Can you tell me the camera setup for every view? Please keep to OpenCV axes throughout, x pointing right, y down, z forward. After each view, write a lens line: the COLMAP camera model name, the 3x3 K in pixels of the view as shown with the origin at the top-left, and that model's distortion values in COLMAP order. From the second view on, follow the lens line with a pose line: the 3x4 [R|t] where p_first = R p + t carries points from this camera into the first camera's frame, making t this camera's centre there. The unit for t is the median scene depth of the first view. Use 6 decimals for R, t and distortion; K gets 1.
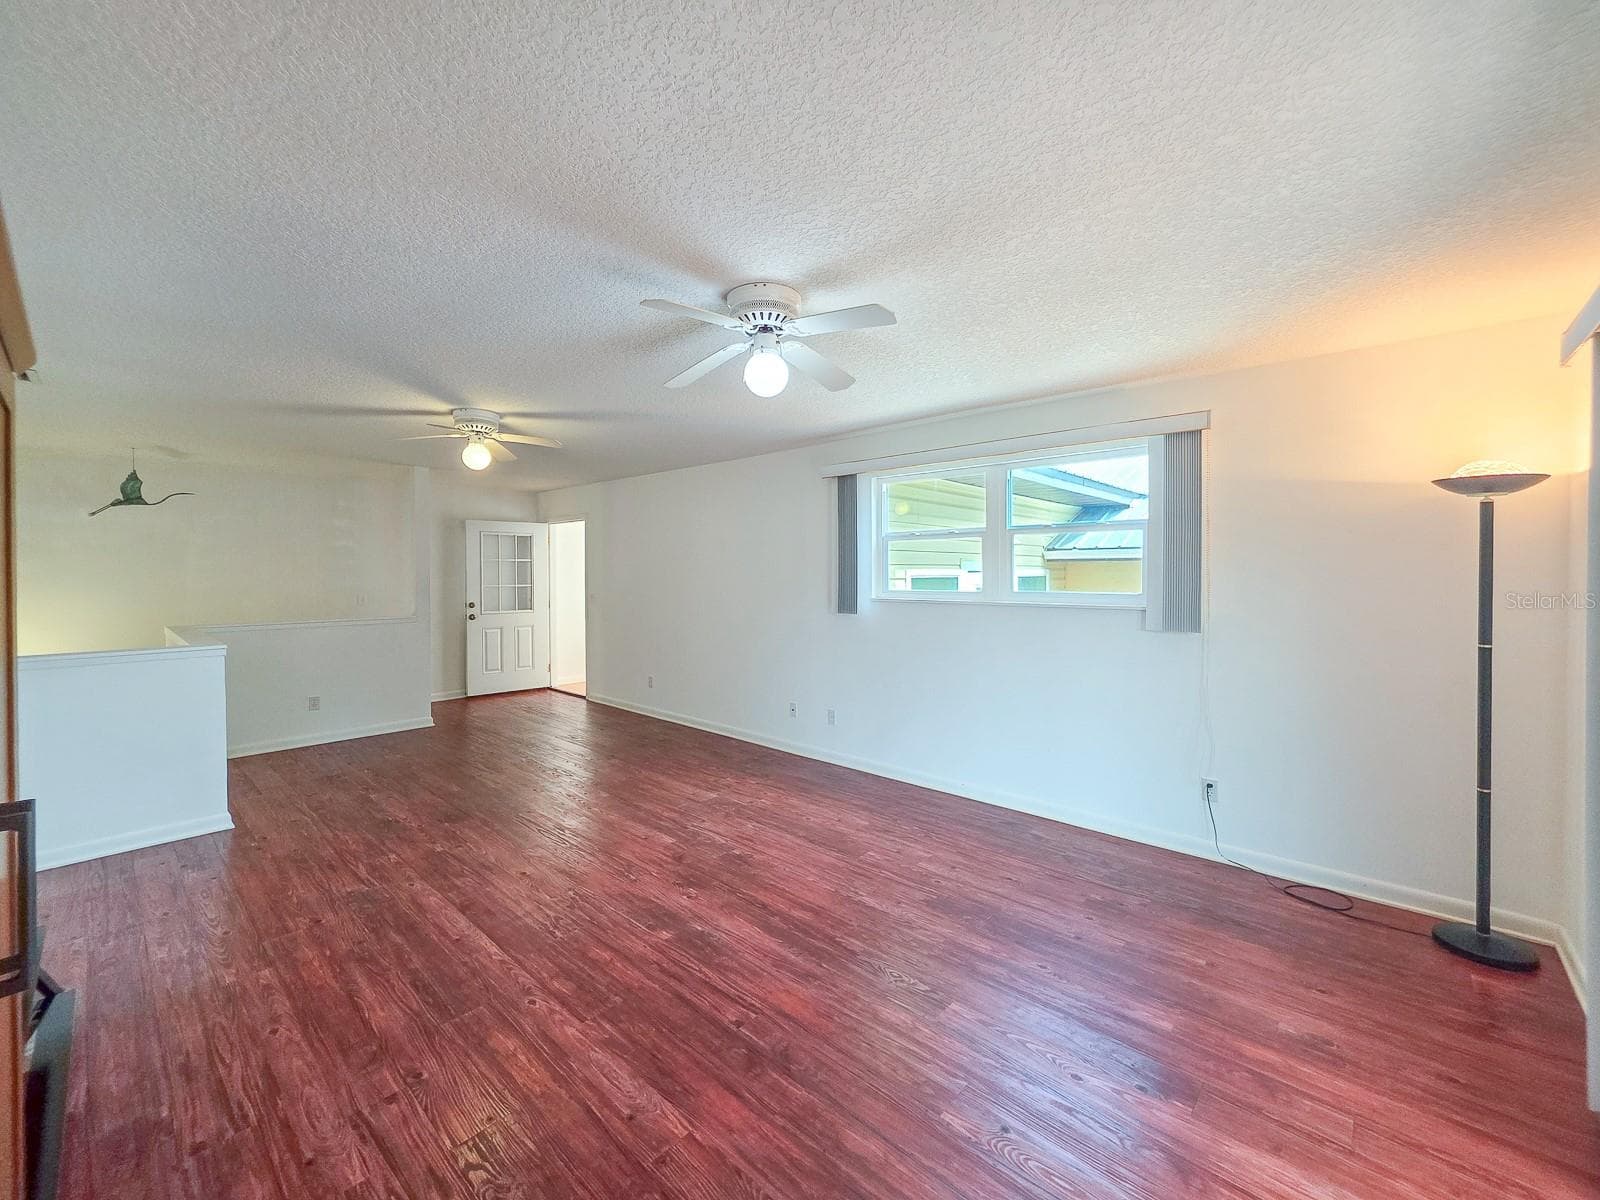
lens RADIAL K [[640.2, 0, 808.9], [0, 640.2, 591.7], [0, 0, 1]] dist [-0.000478, -0.000093]
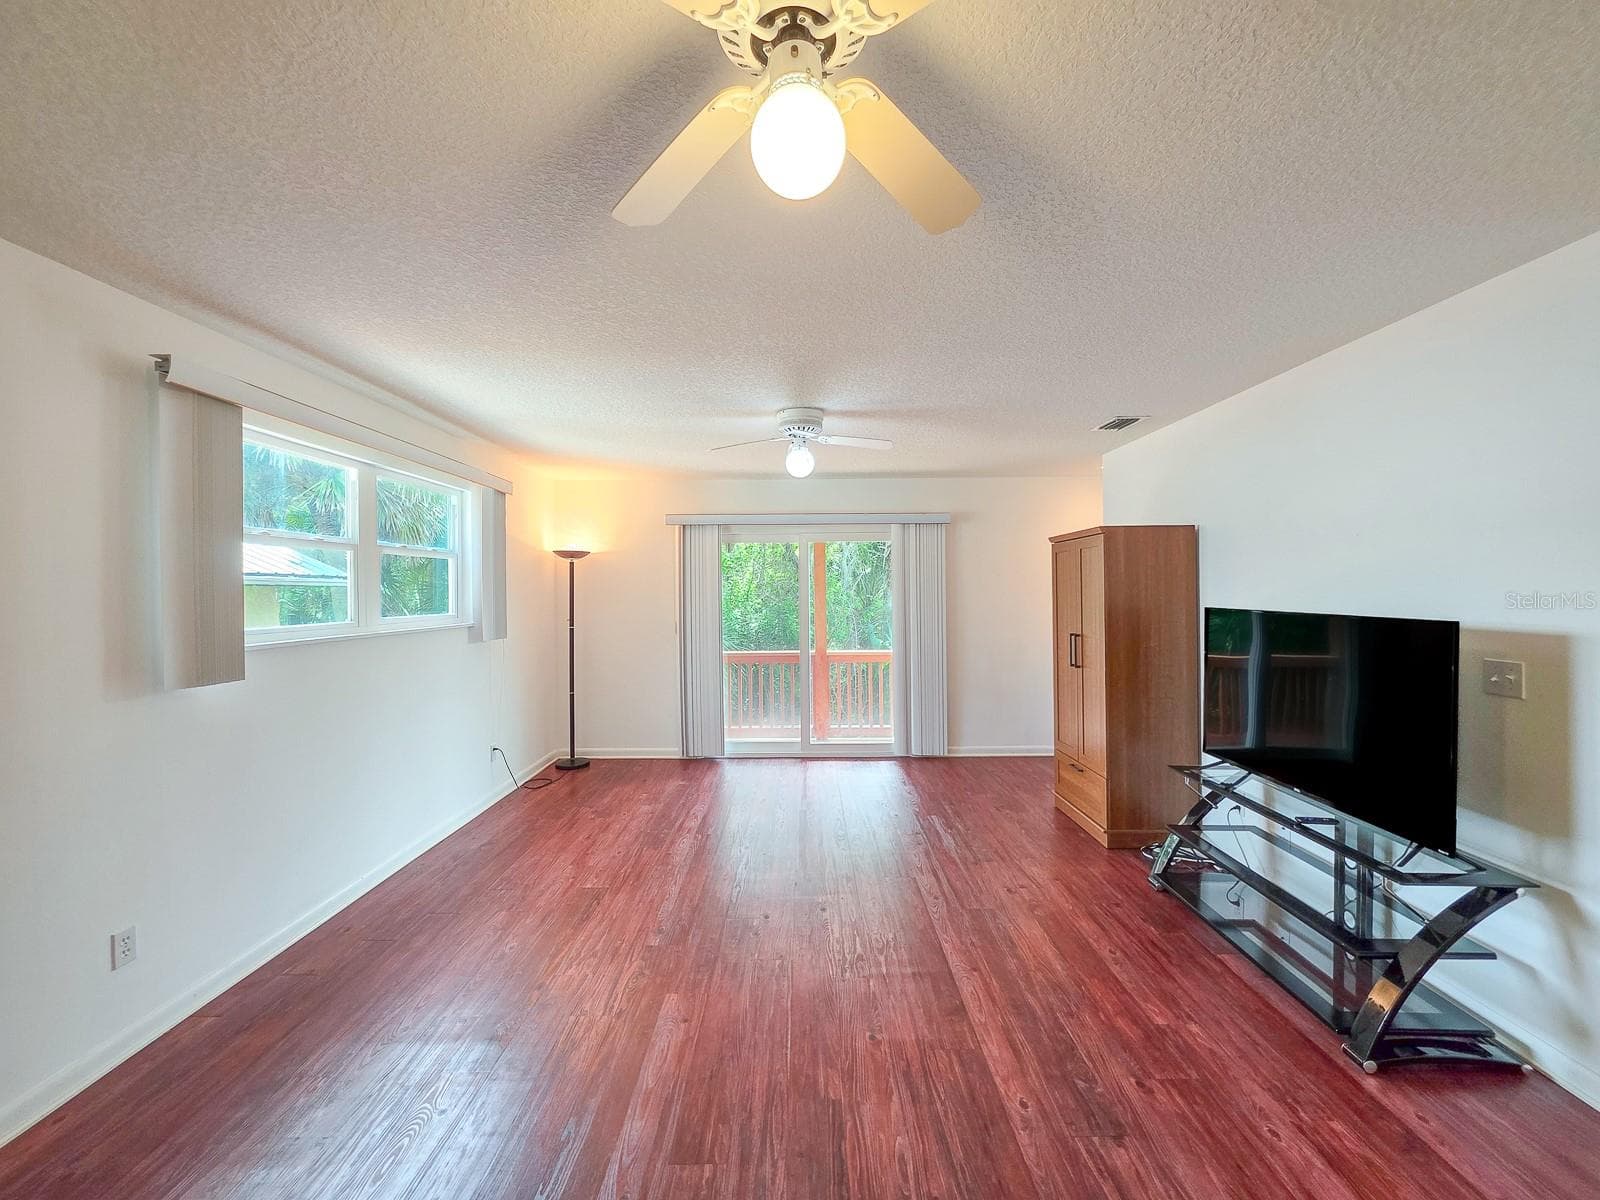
lens RADIAL K [[640.2, 0, 808.9], [0, 640.2, 591.7], [0, 0, 1]] dist [-0.000478, -0.000093]
pose [[-0.665447, 0.006374, 0.746418, -1.090089], [0.034345, 0.999166, 0.022087, -0.055214], [-0.745655, 0.040333, -0.665110, 1.776980]]
